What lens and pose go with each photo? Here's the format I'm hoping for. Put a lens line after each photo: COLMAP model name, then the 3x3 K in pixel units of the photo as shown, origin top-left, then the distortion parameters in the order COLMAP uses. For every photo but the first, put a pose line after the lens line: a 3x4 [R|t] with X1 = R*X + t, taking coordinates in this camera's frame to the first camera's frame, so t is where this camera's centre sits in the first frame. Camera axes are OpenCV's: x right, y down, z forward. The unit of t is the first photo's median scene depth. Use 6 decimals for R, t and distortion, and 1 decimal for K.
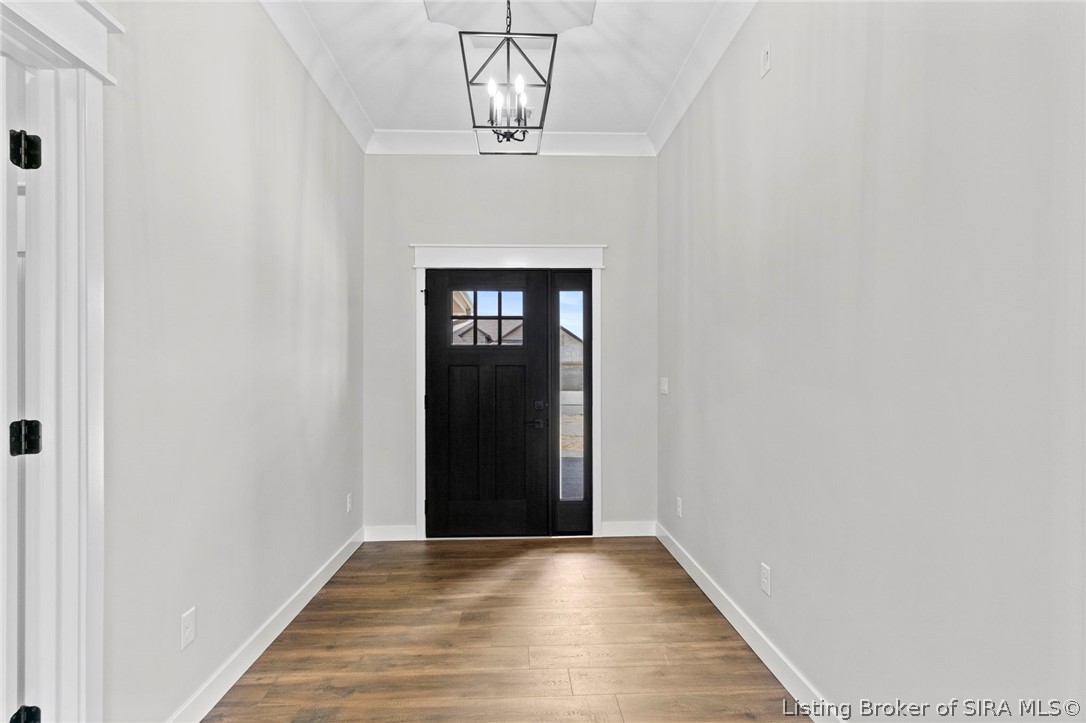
lens RADIAL K [[530.3, 0, 544.4], [0, 530.3, 369.1], [0, 0, 1]] dist [0.001115, -0.000425]
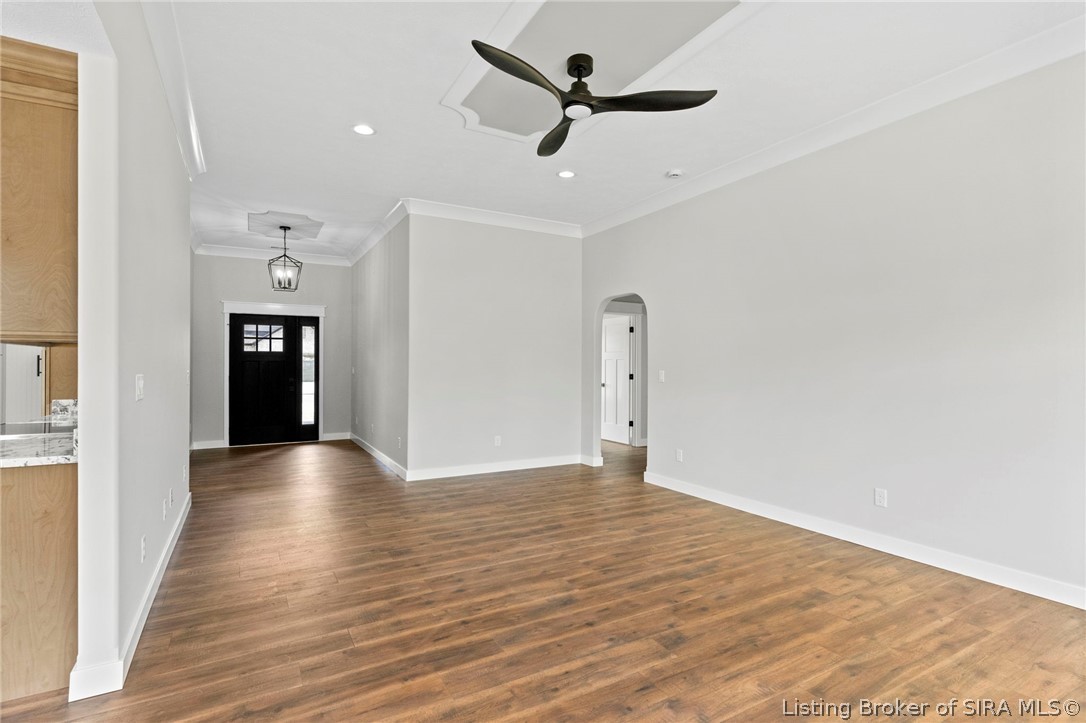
lens RADIAL K [[530.3, 0, 543.3], [0, 530.3, 366.6], [0, 0, 1]] dist [0.001115, -0.000425]
pose [[0.895736, 0.002337, 0.444581, -0.051545], [-0.008351, 0.999898, 0.011569, -0.019358], [-0.444508, -0.014076, 0.895664, -1.341141]]
